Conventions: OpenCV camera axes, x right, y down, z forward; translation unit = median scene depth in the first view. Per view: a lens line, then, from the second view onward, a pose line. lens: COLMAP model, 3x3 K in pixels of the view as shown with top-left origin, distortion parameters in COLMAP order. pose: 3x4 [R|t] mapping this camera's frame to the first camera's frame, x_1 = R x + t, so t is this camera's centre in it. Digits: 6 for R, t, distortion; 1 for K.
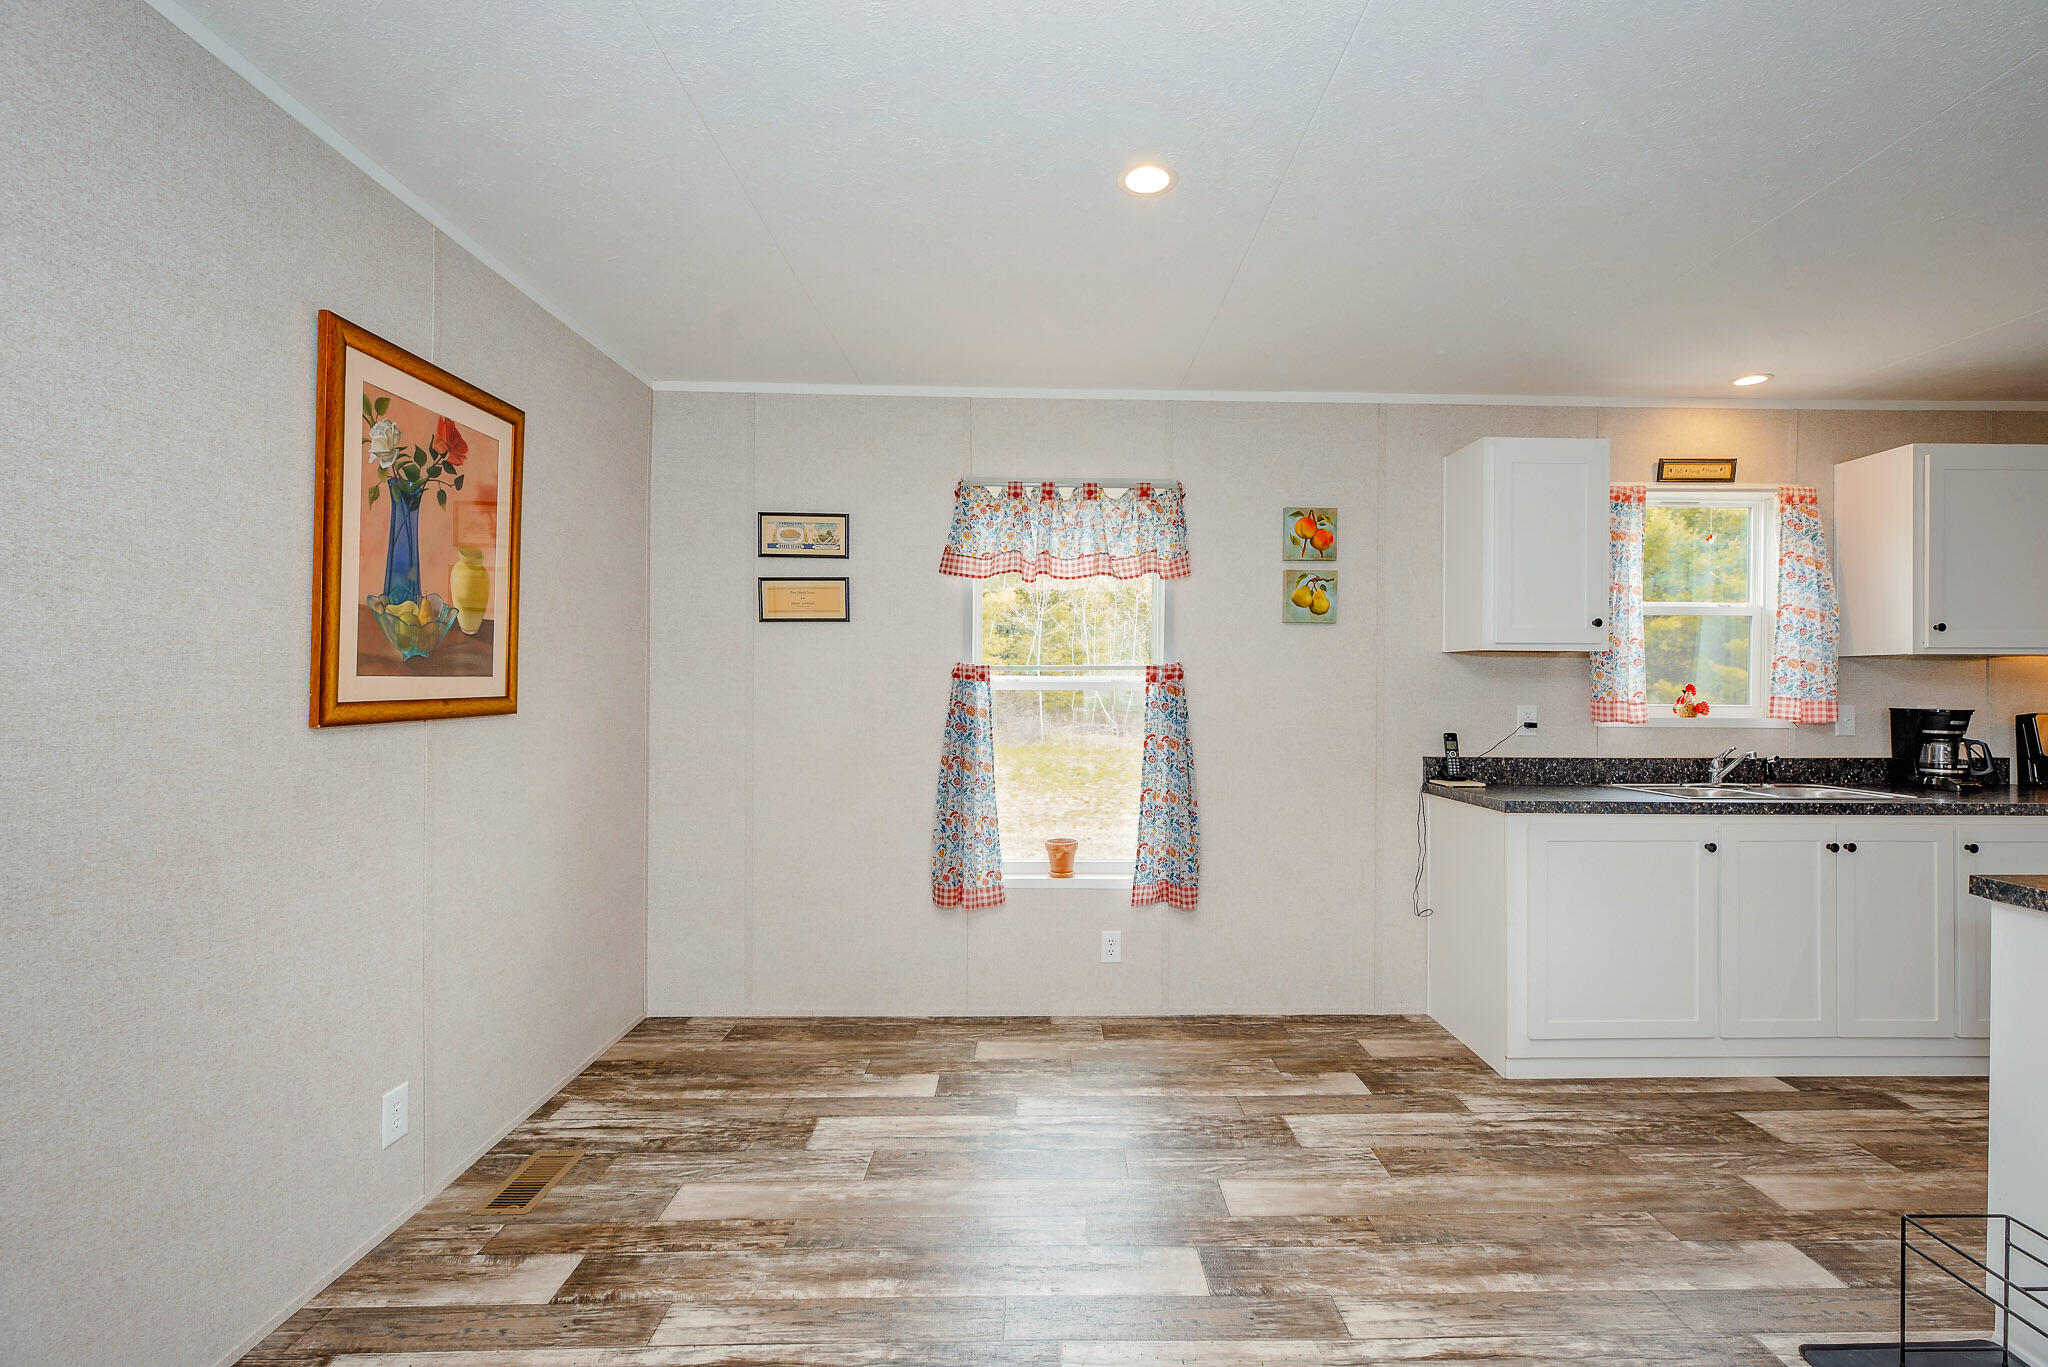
lens RADIAL K [[933.3, 0, 1045.1], [0, 933.3, 681.2], [0, 0, 1]] dist [0.001643, 0.000258]
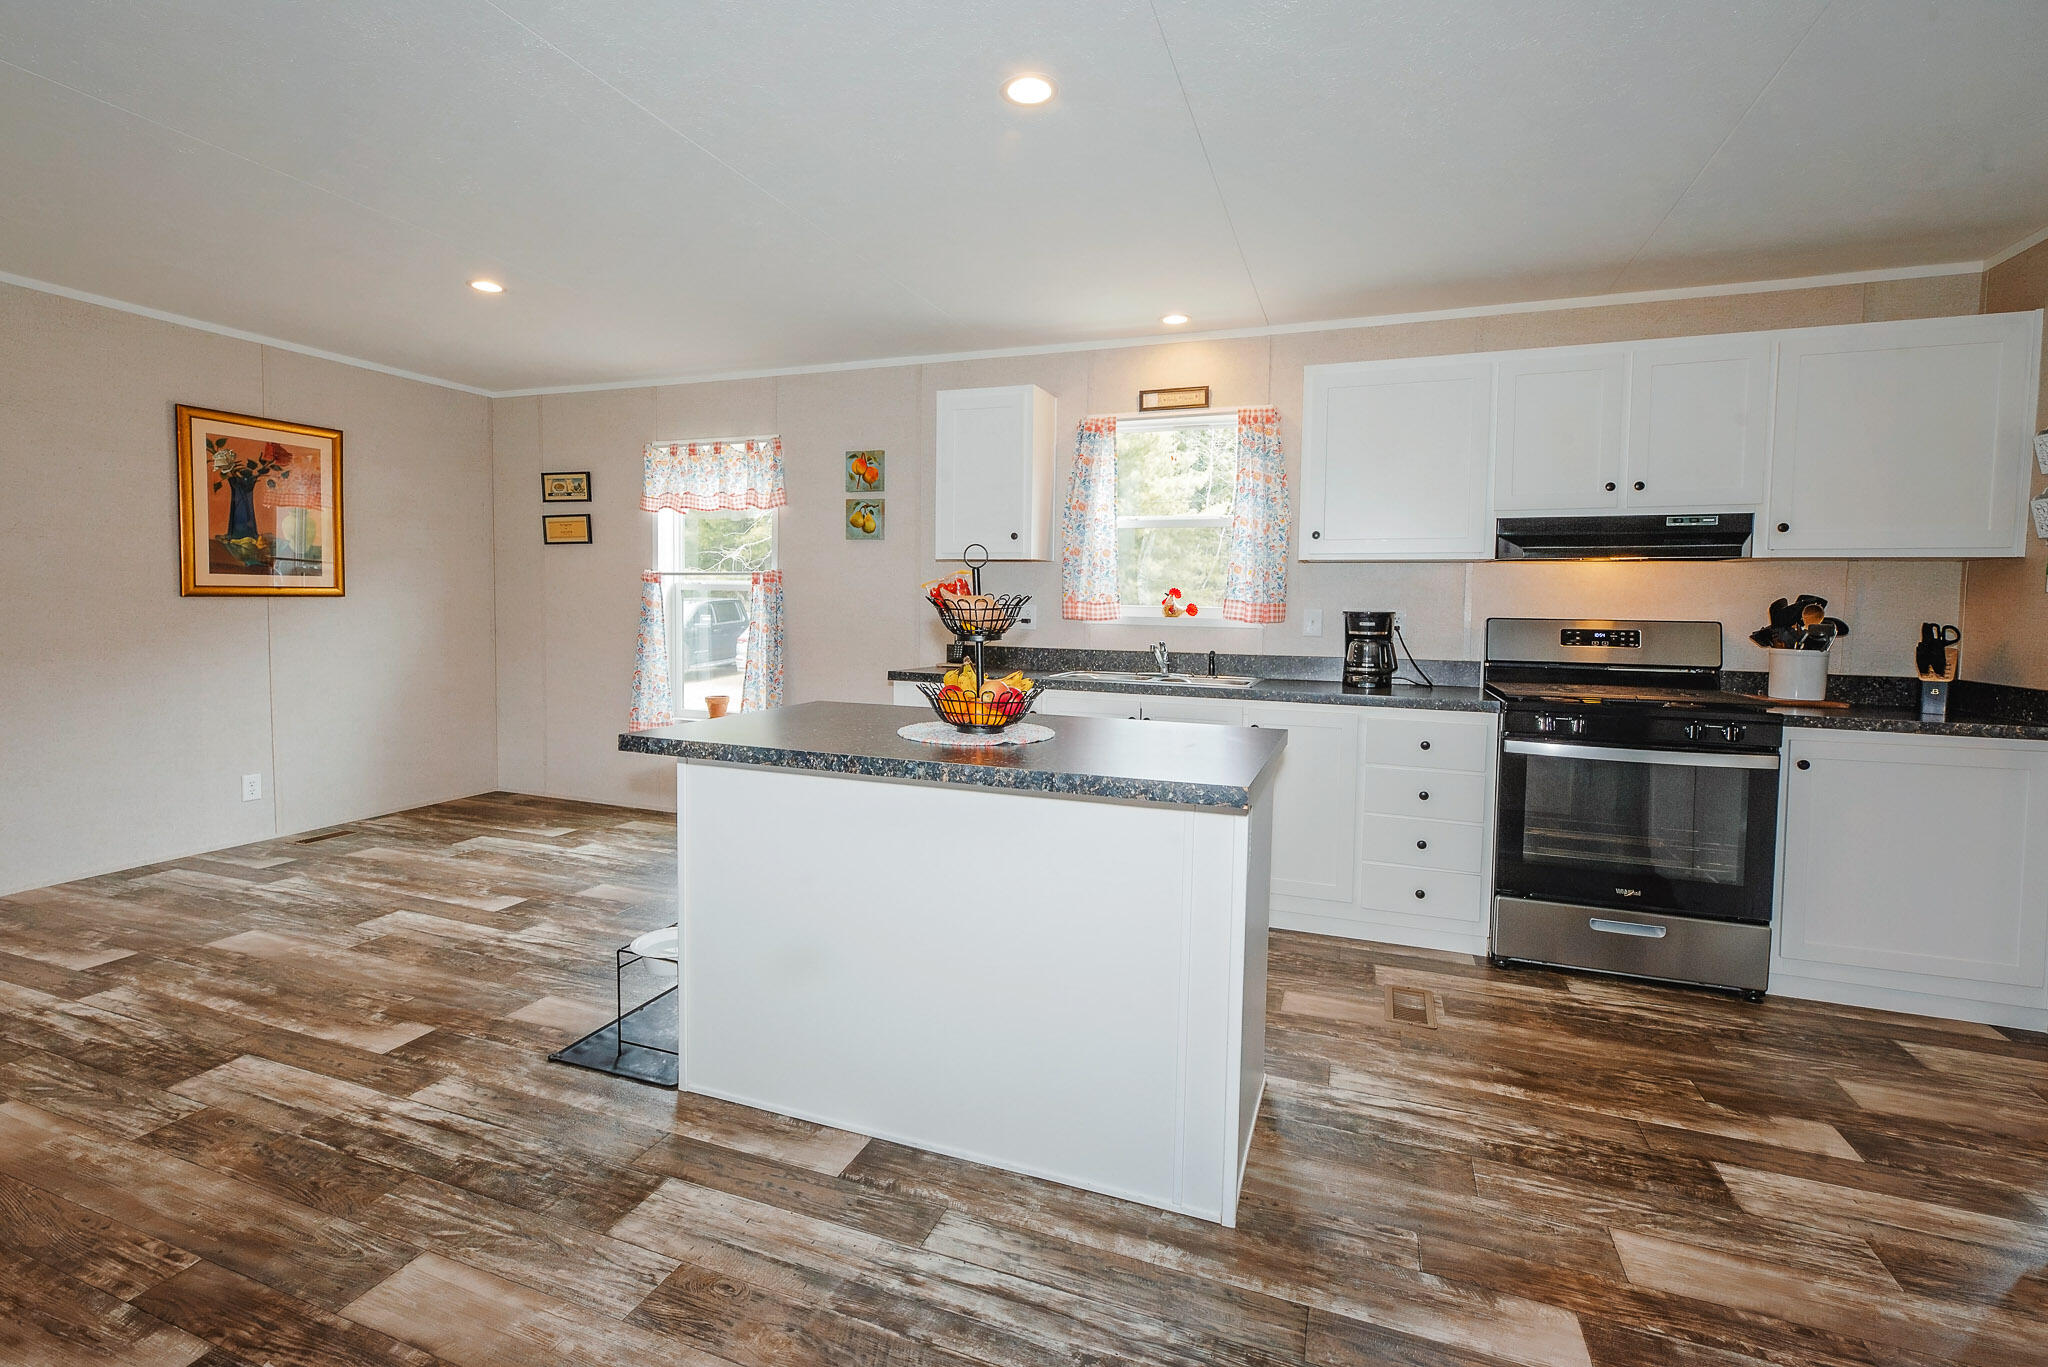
lens RADIAL K [[931.2, 0, 957.8], [0, 931.2, 652.3], [0, 0, 1]] dist [-0.000143, -0.000197]
pose [[0.919820, 0.031685, -0.391059, 0.947970], [-0.009824, 0.998281, 0.057777, 0.019529], [0.392217, -0.049303, 0.918550, -0.162679]]
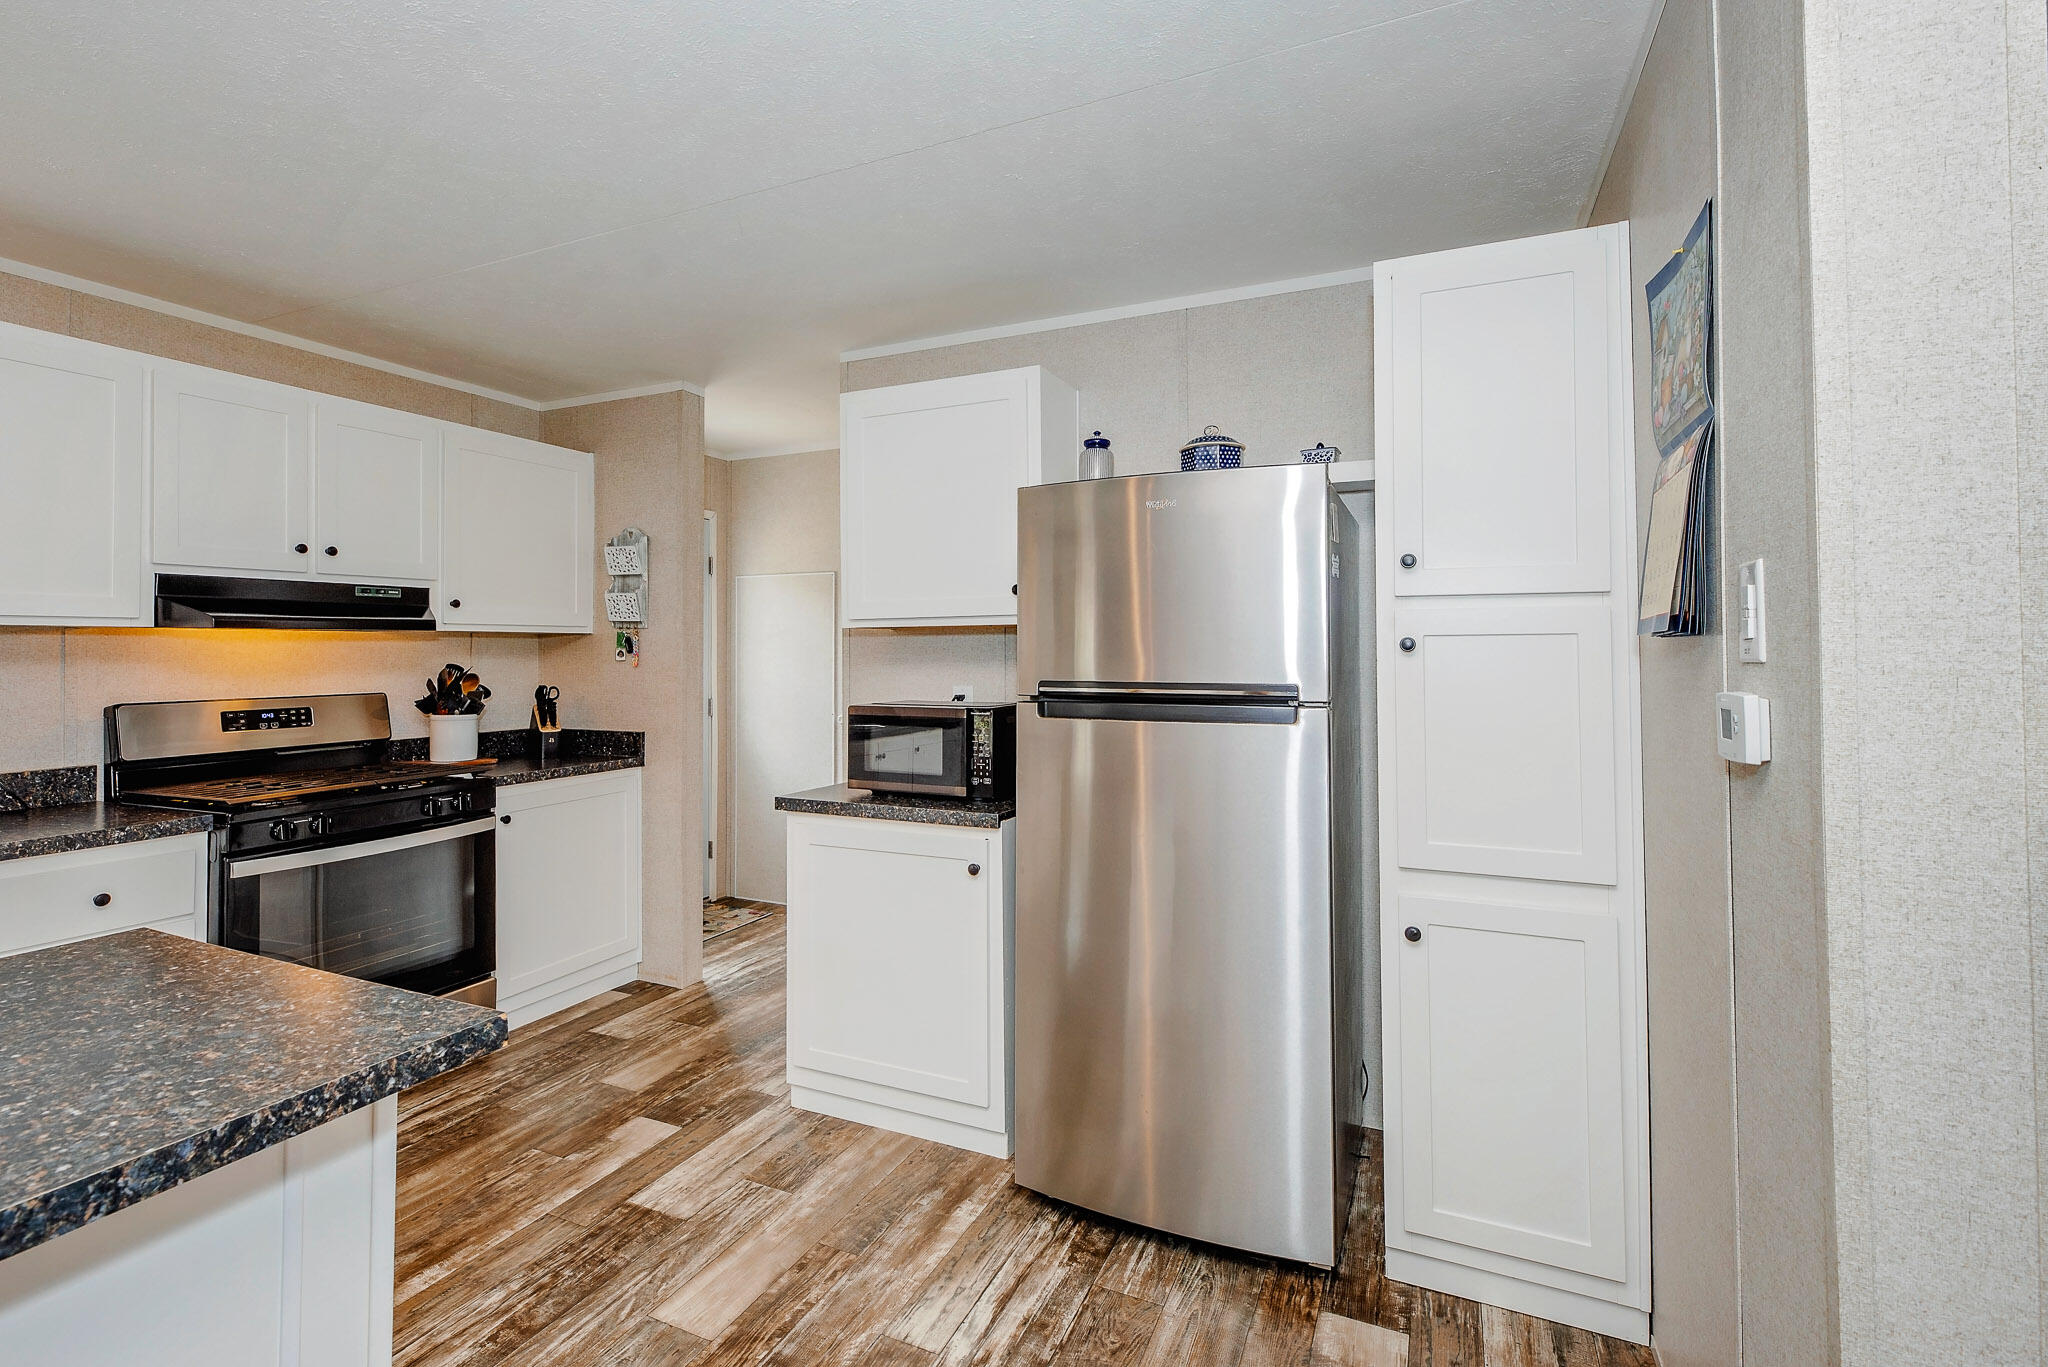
lens RADIAL K [[931.8, 0, 1054.9], [0, 931.8, 630.8], [0, 0, 1]] dist [-0.001249, -0.000375]
pose [[0.408425, 0.012768, 0.912703, 0.701289], [0.003757, 0.999870, -0.015669, -0.010263], [-0.912784, 0.009828, 0.408324, 0.012370]]
